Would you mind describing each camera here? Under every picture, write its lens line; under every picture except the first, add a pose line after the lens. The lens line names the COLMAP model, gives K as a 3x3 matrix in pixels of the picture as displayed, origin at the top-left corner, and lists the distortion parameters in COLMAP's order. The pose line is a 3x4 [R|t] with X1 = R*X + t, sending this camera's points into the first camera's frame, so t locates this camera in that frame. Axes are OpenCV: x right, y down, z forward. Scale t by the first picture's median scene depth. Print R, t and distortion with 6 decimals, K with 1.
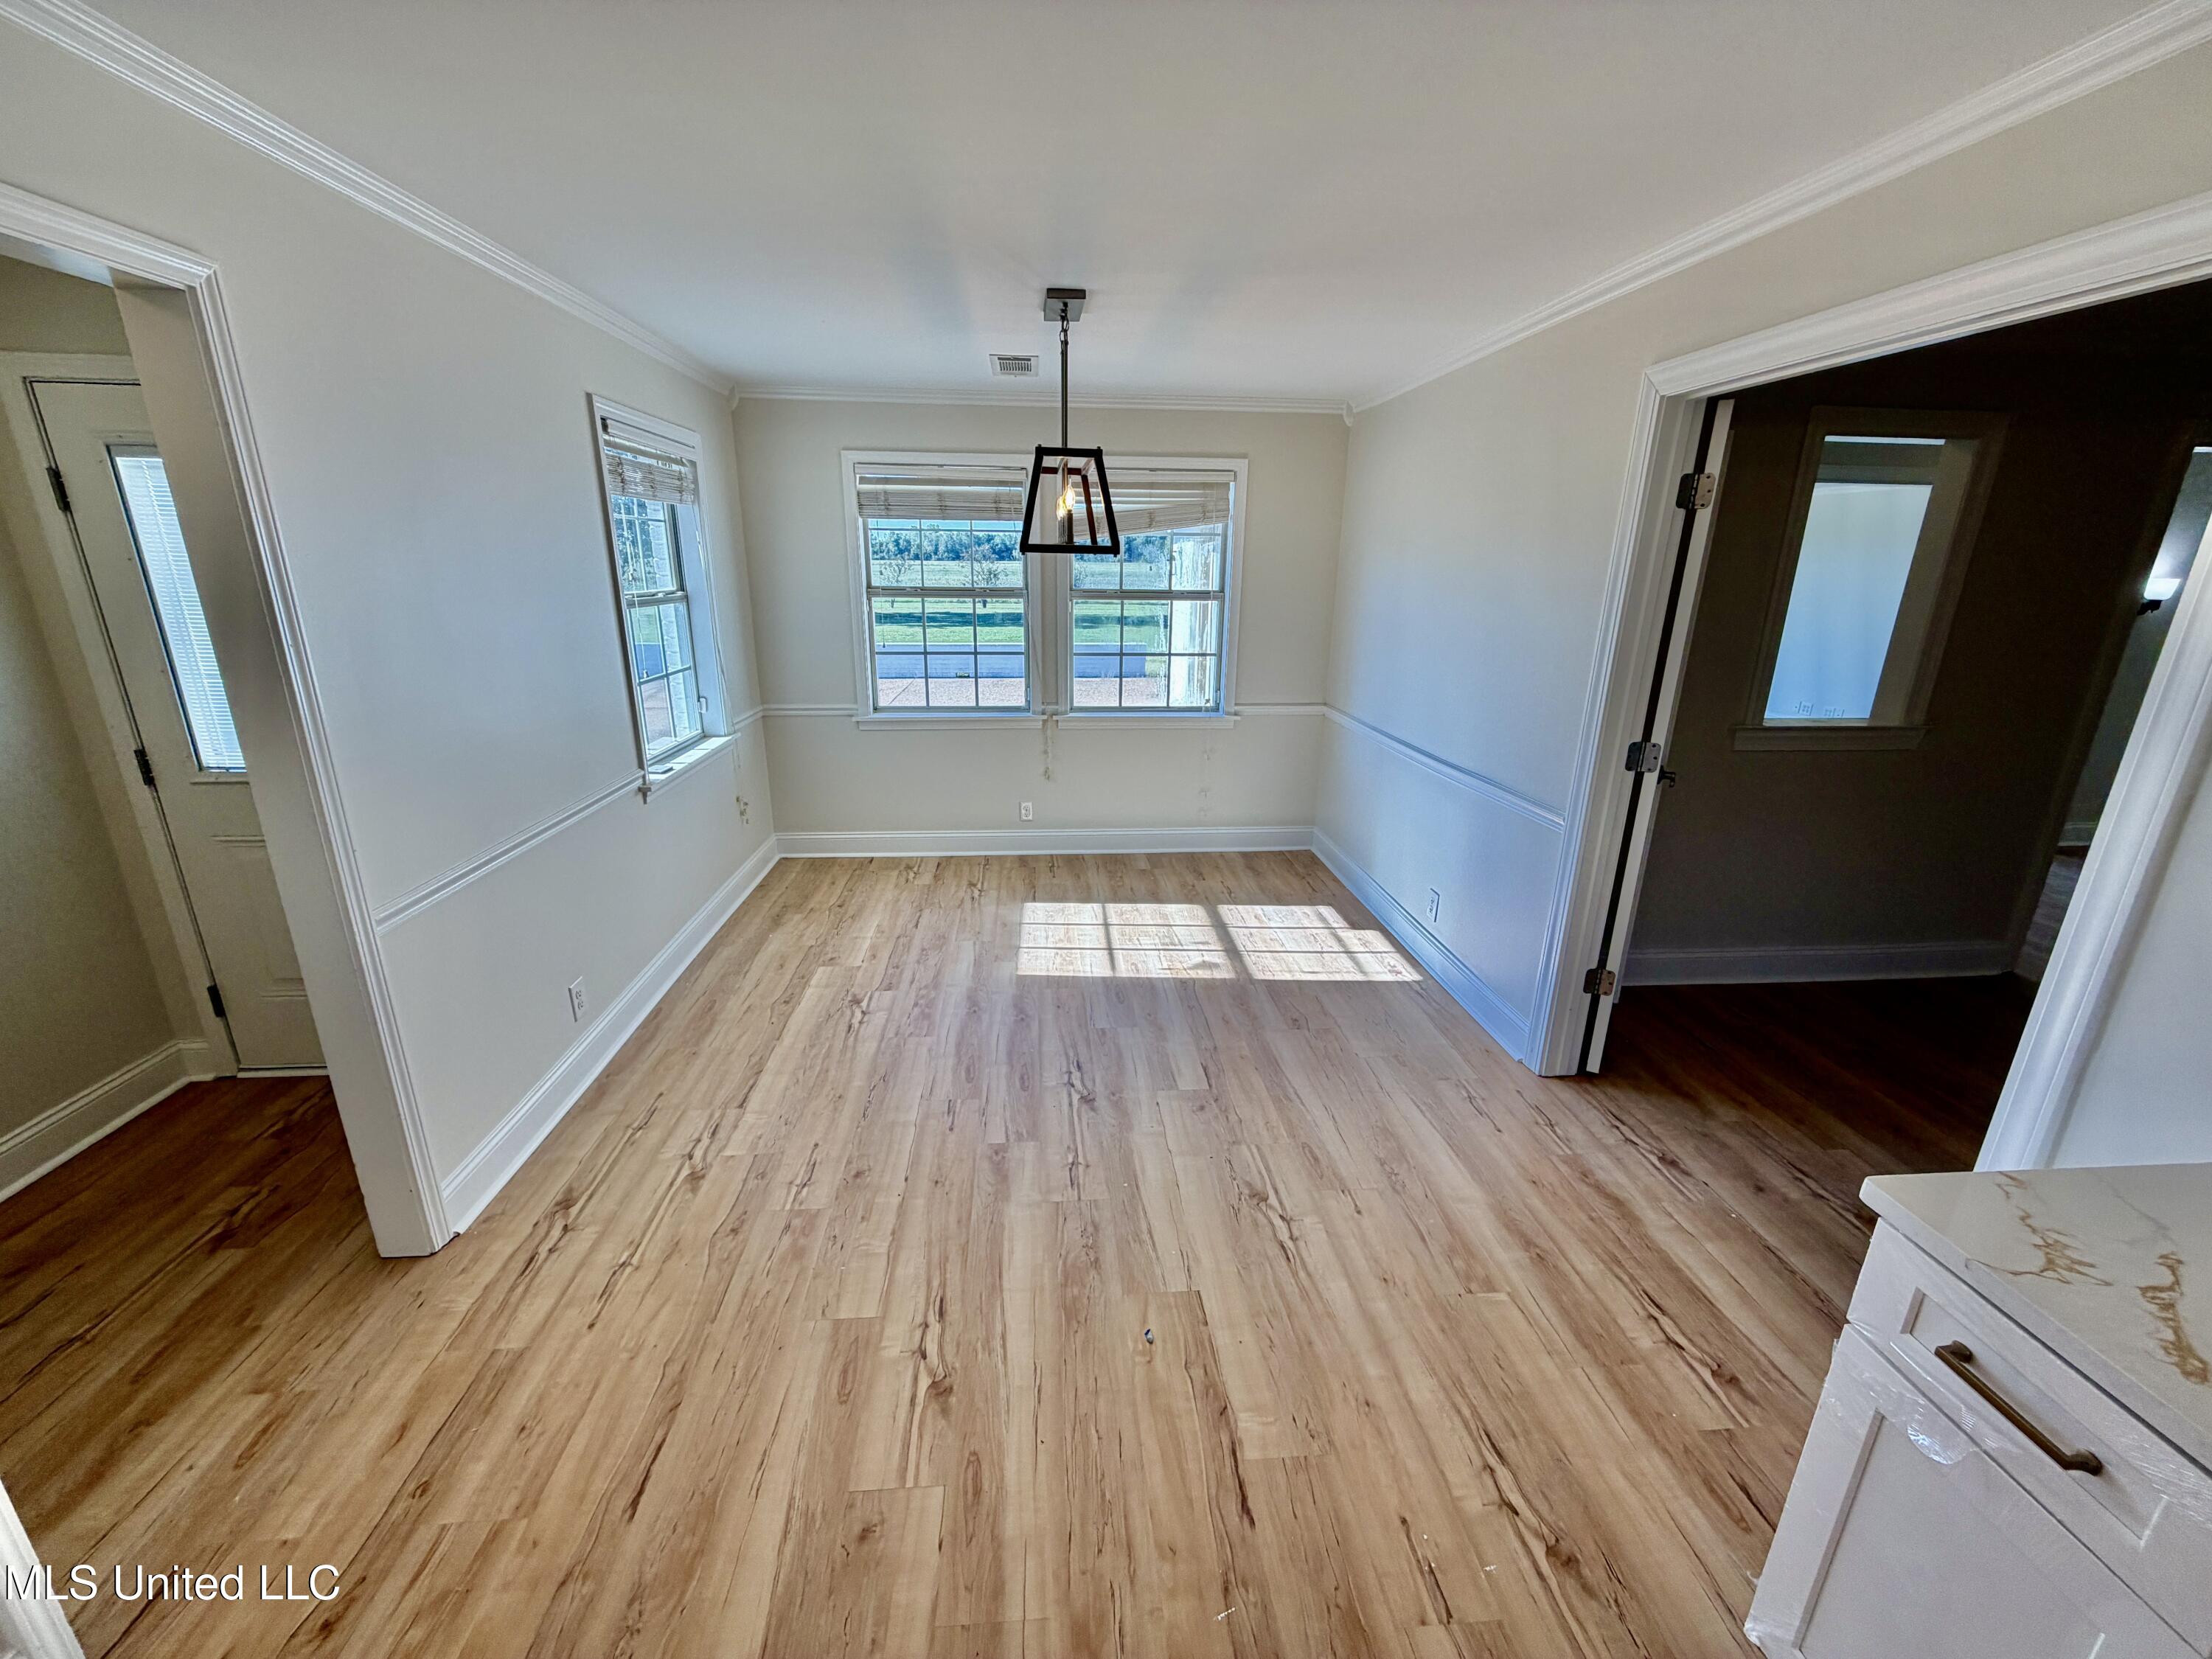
lens RADIAL K [[882.4, 0, 1105.4], [0, 882.4, 828.4], [0, 0, 1]] dist [0.002168, -0.000161]
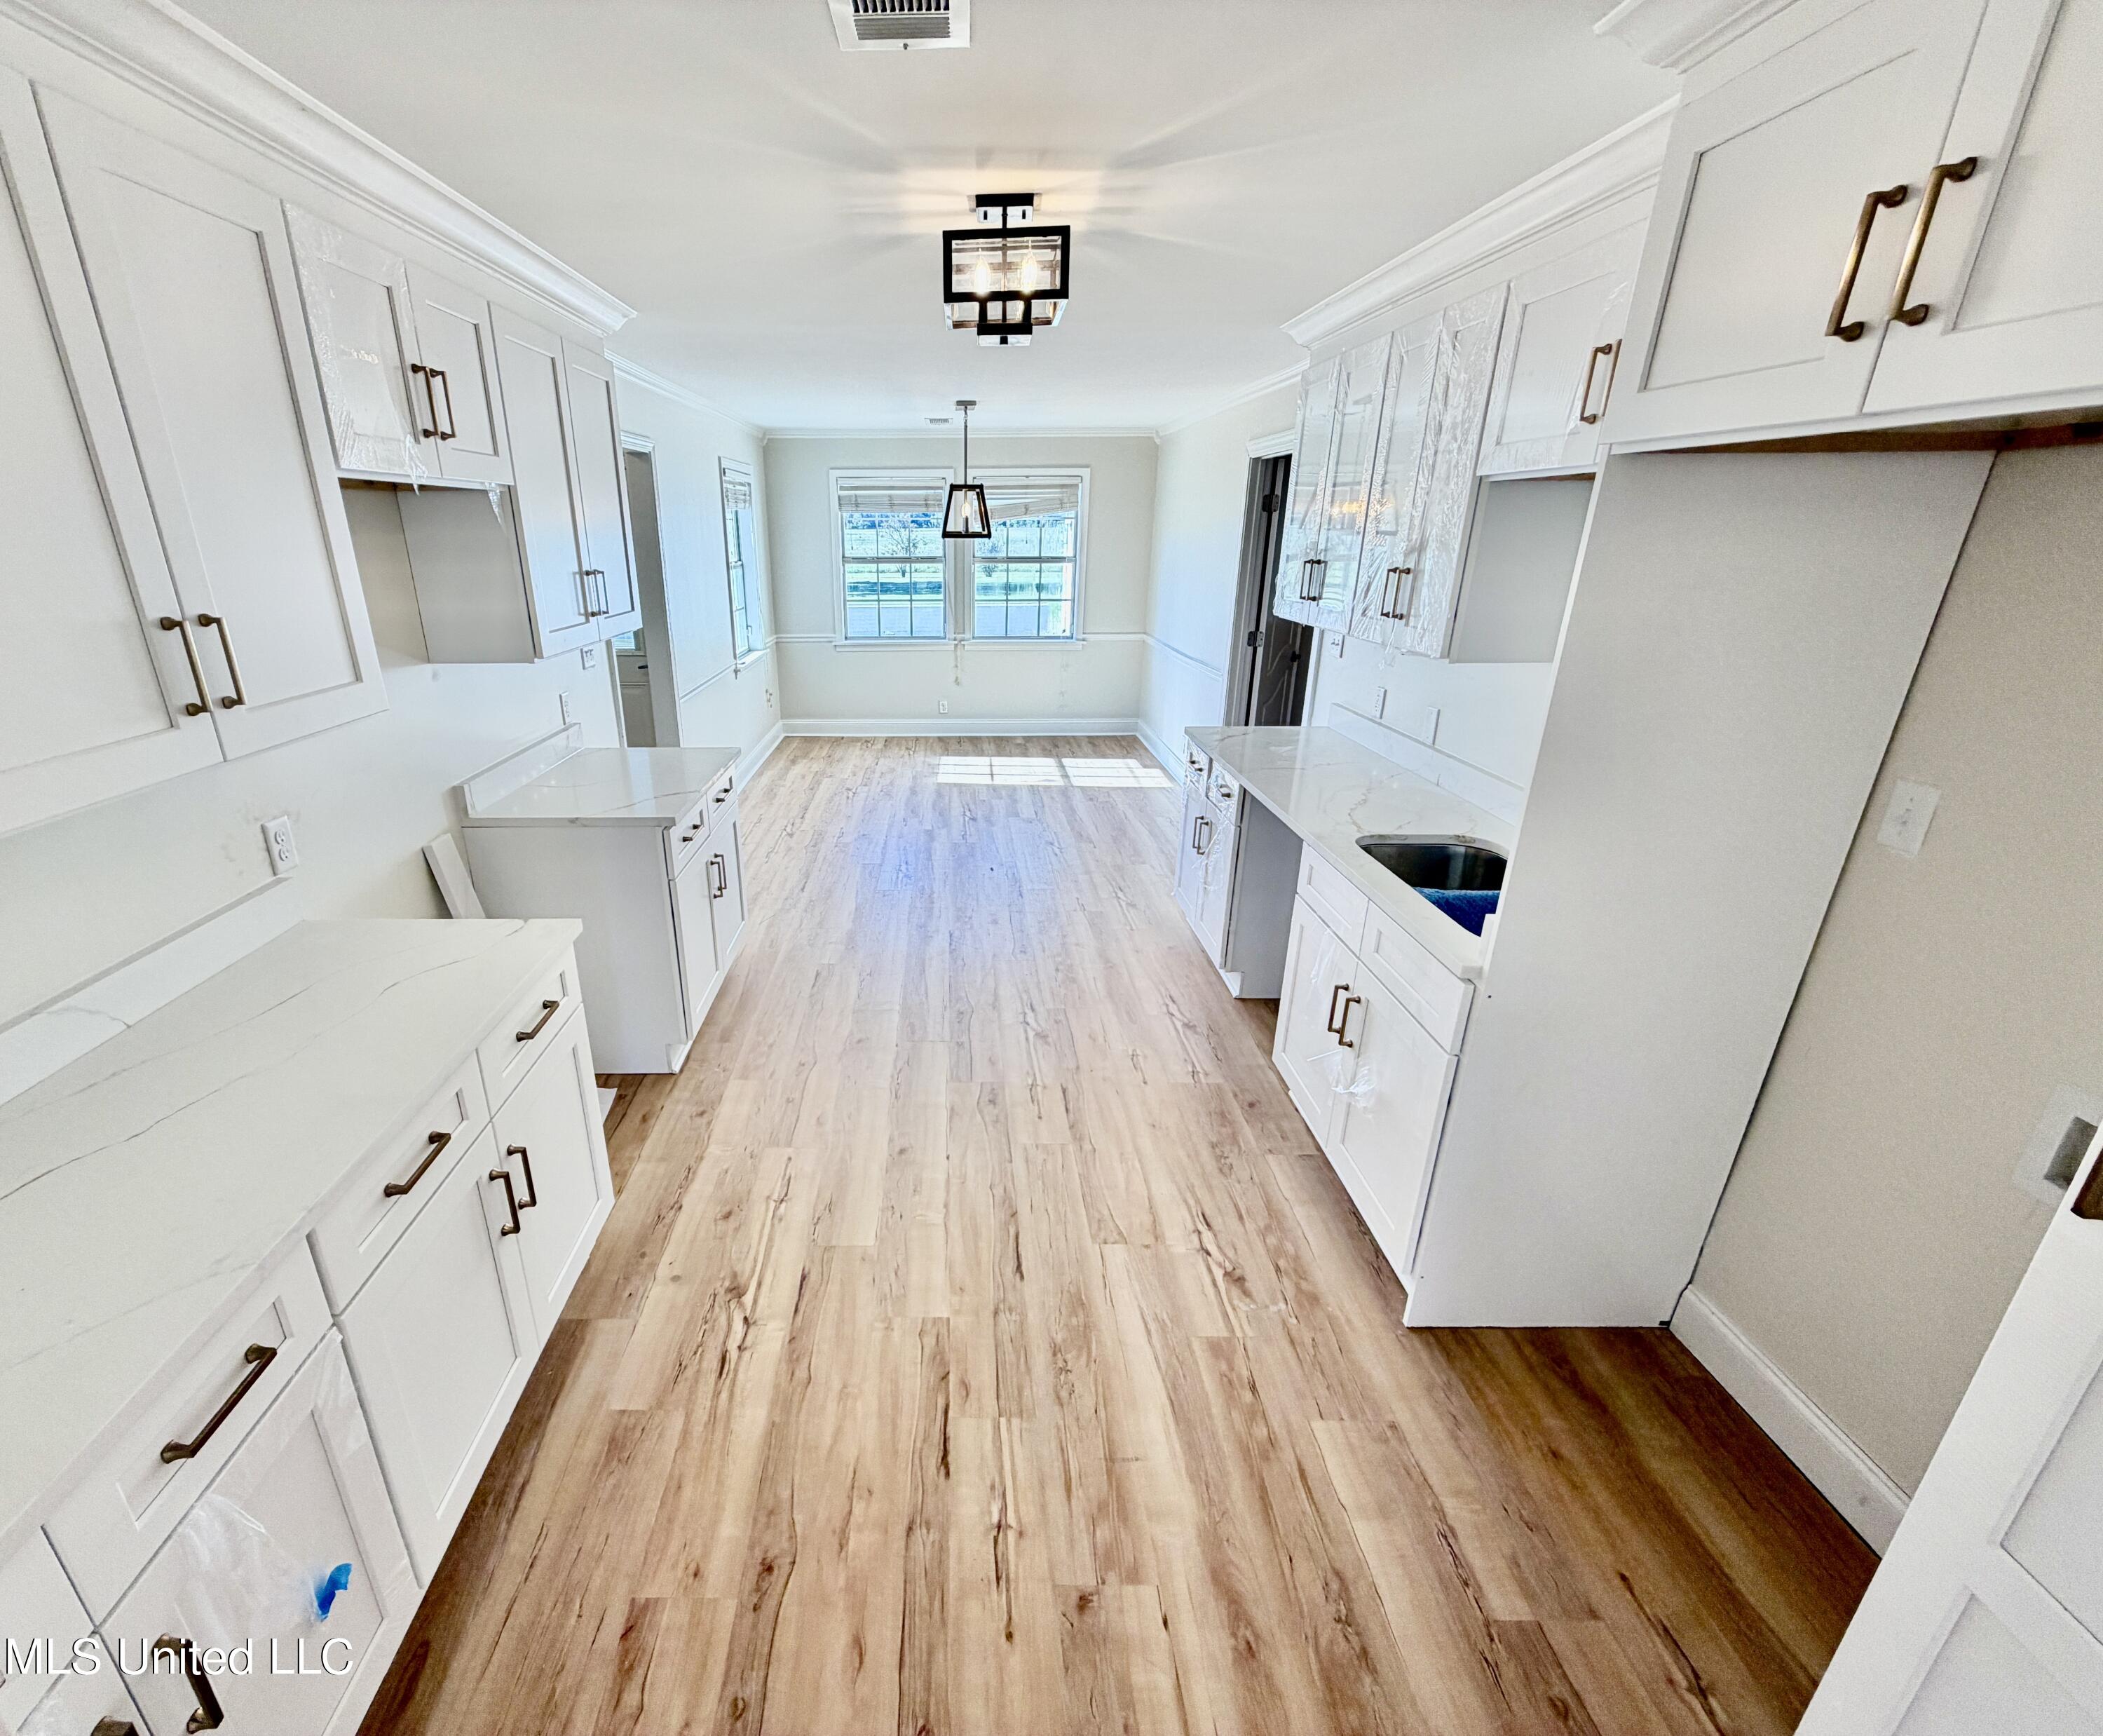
lens RADIAL K [[925.4, 0, 946.4], [0, 925.4, 873.4], [0, 0, 1]] dist [-0.009924, -0.000129]
pose [[0.996300, 0.015171, -0.084598, 0.067537], [-0.009713, 0.997866, 0.064562, 0.204765], [0.085397, -0.063502, 0.994321, -0.743441]]
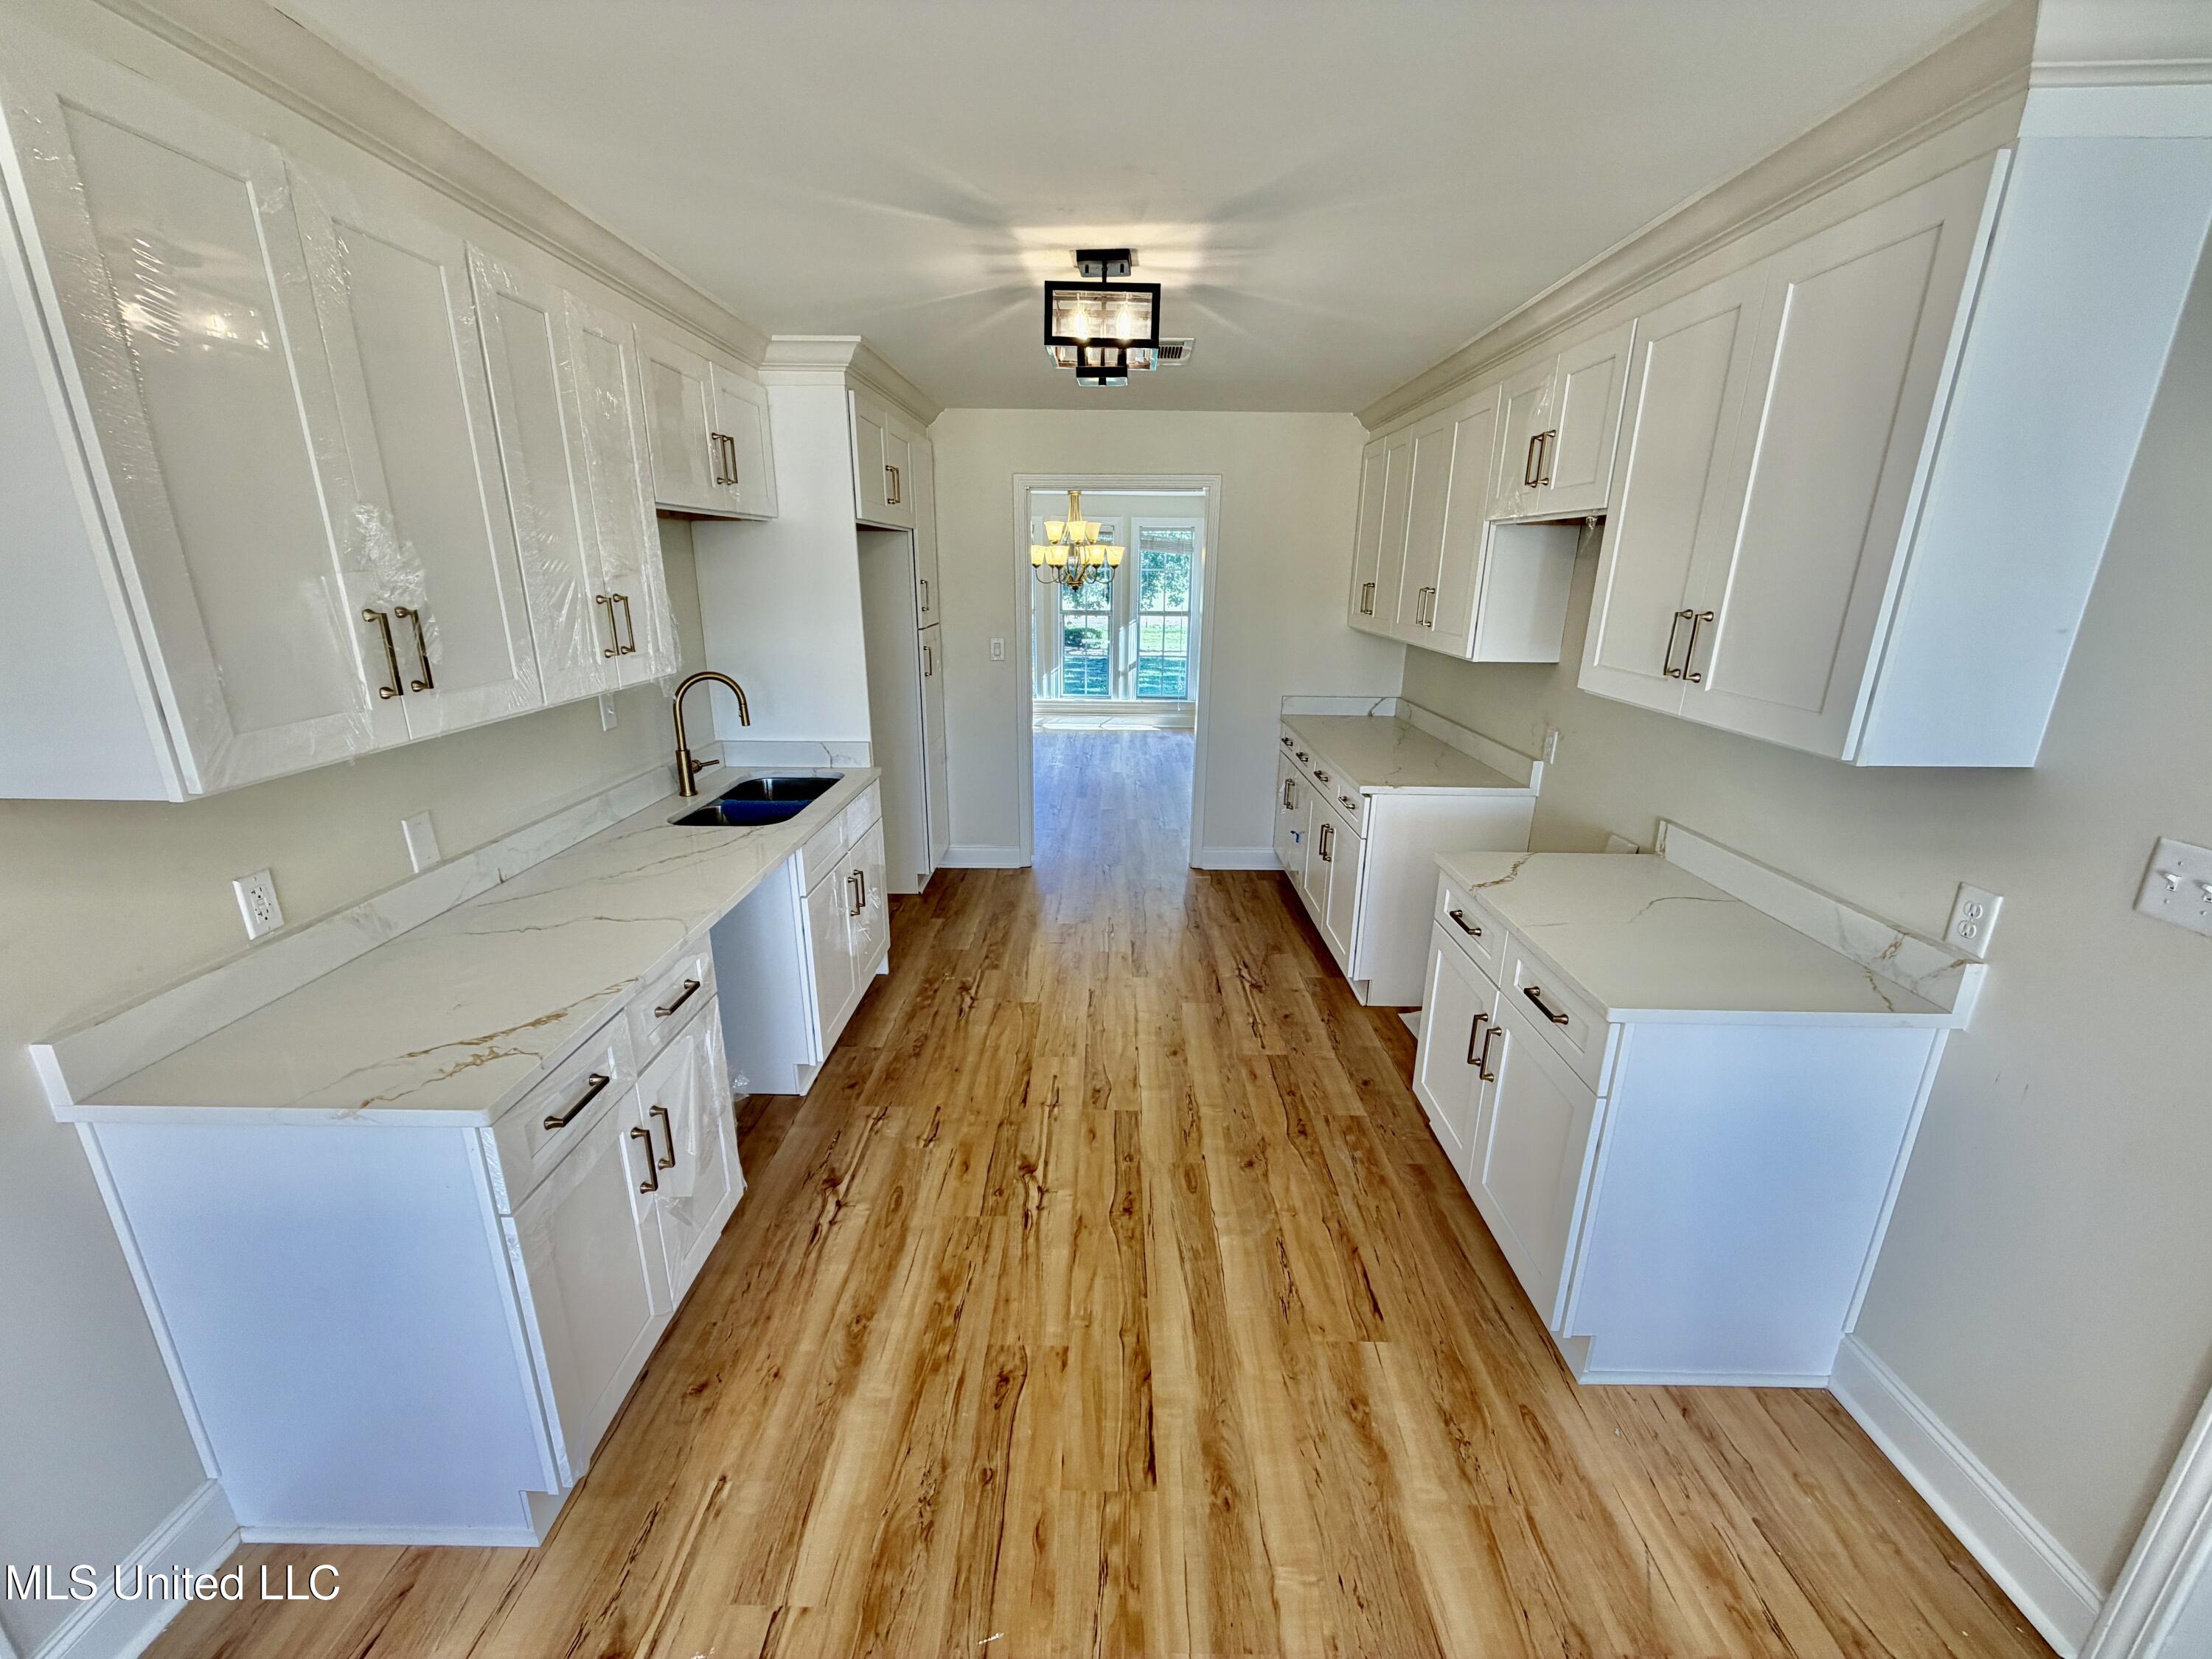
lens RADIAL K [[882.4, 0, 1102.5], [0, 882.4, 833.7], [0, 0, 1]] dist [0.002168, -0.000161]
pose [[-0.995392, -0.045027, 0.084661, -0.014783], [0.009858, 0.830162, 0.557434, -0.164781], [-0.095382, 0.555700, -0.825893, 0.500953]]
